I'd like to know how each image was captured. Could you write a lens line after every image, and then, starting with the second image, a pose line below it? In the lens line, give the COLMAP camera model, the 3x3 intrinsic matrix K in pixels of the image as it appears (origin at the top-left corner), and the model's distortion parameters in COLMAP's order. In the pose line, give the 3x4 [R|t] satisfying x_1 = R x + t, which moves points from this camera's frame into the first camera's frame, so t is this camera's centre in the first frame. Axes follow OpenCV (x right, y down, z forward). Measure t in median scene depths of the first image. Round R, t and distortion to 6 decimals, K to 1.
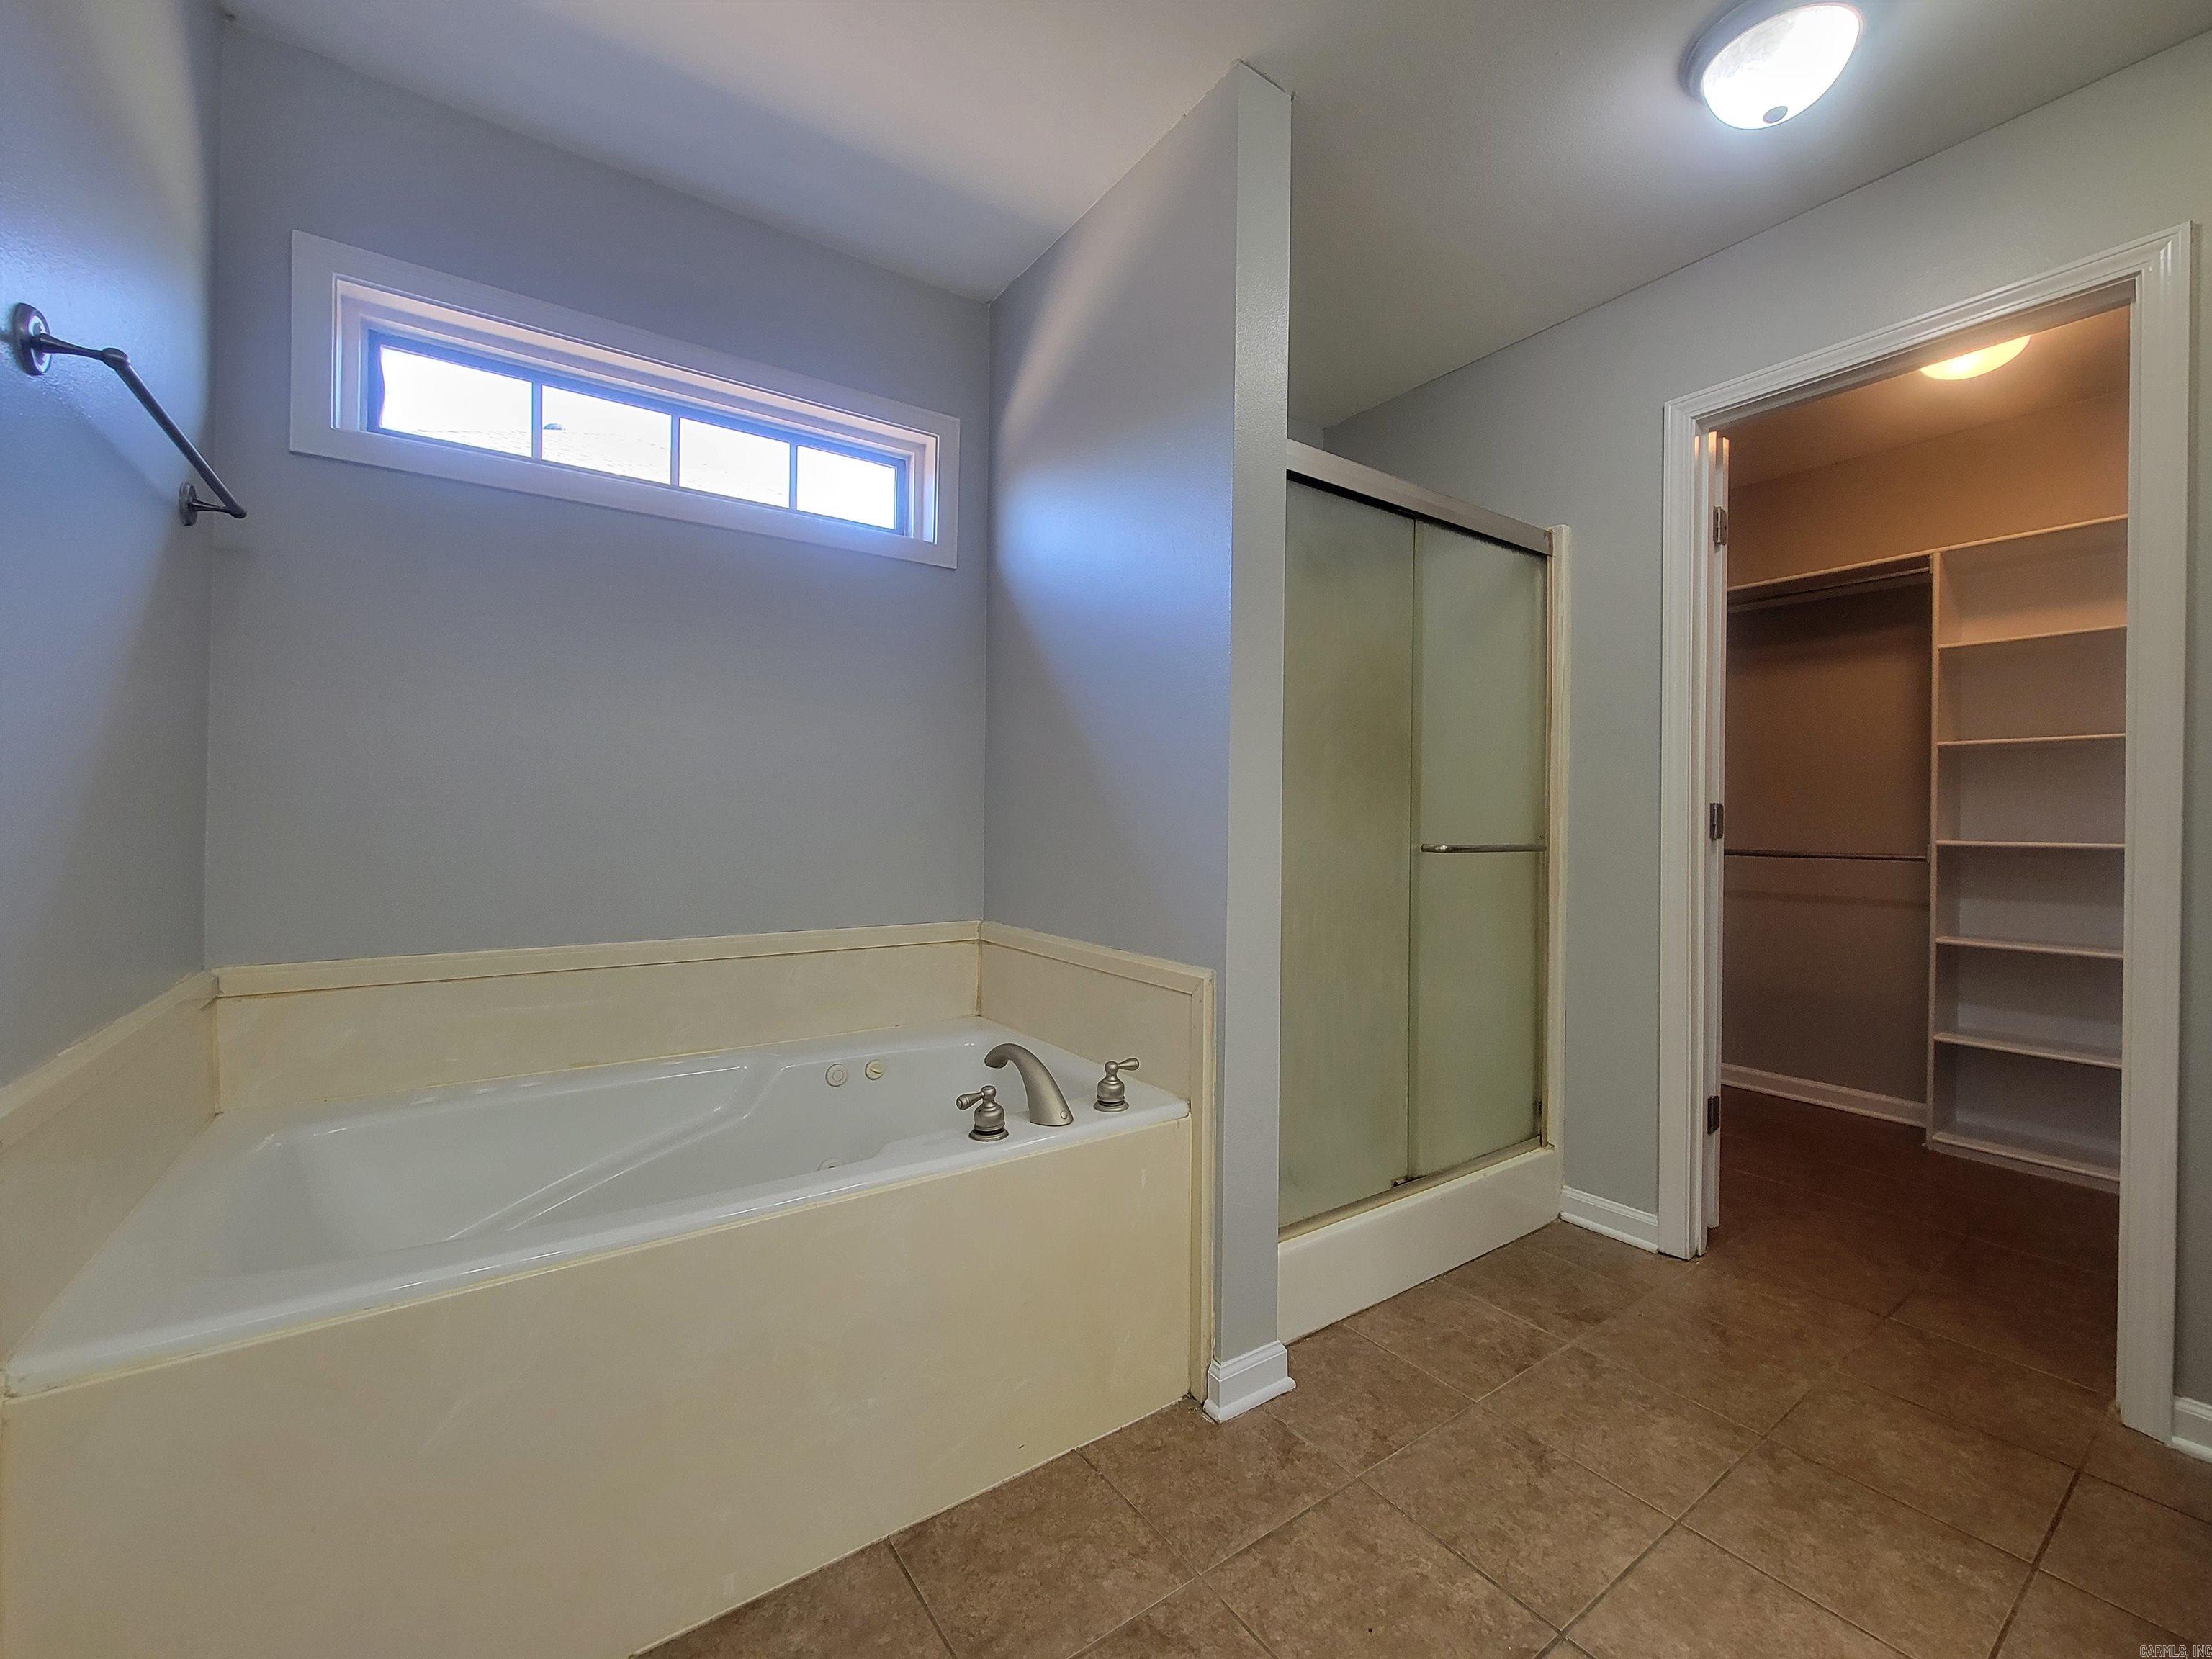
lens RADIAL K [[898.6, 0, 1095.9], [0, 898.6, 810.6], [0, 0, 1]] dist [0.000222, -0.000365]
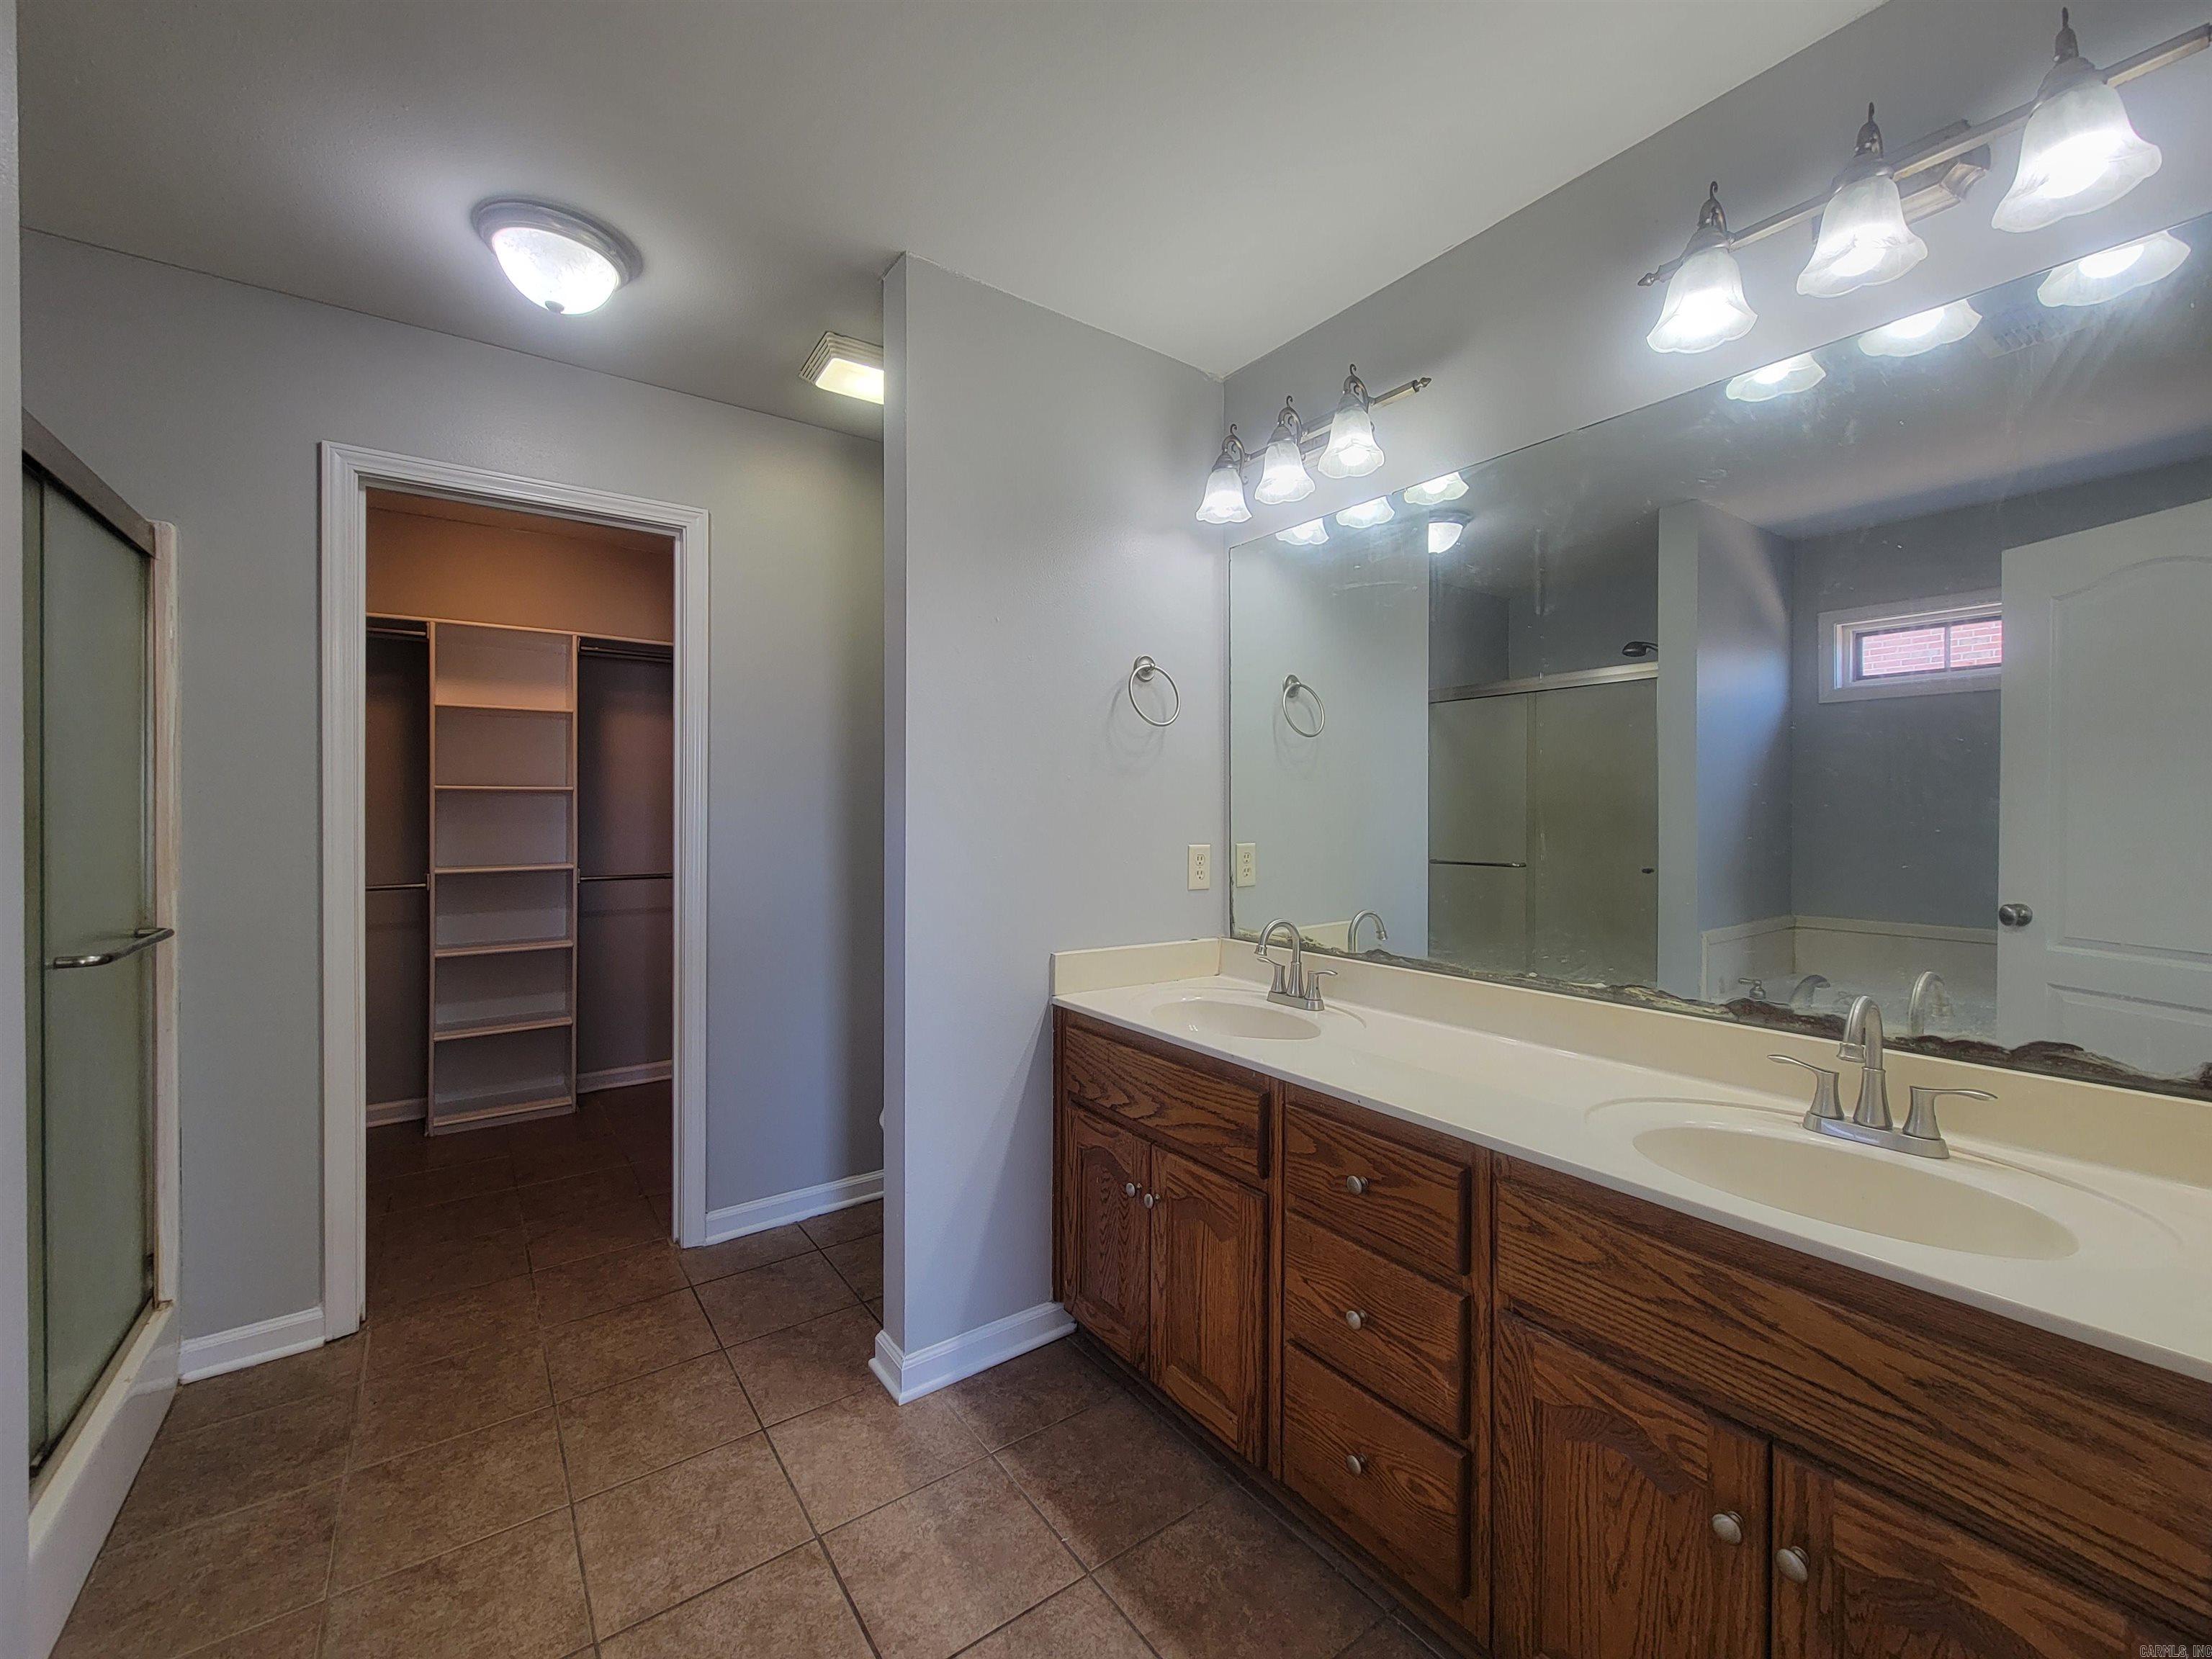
lens RADIAL K [[893.8, 0, 1118.9], [0, 893.8, 817.1], [0, 0, 1]] dist [0.000323, 0.000057]
pose [[-0.030044, -0.018188, 0.999383, -0.415616], [-0.014261, 0.999740, 0.017766, -0.115058], [-0.999447, -0.013719, -0.030295, 0.248133]]
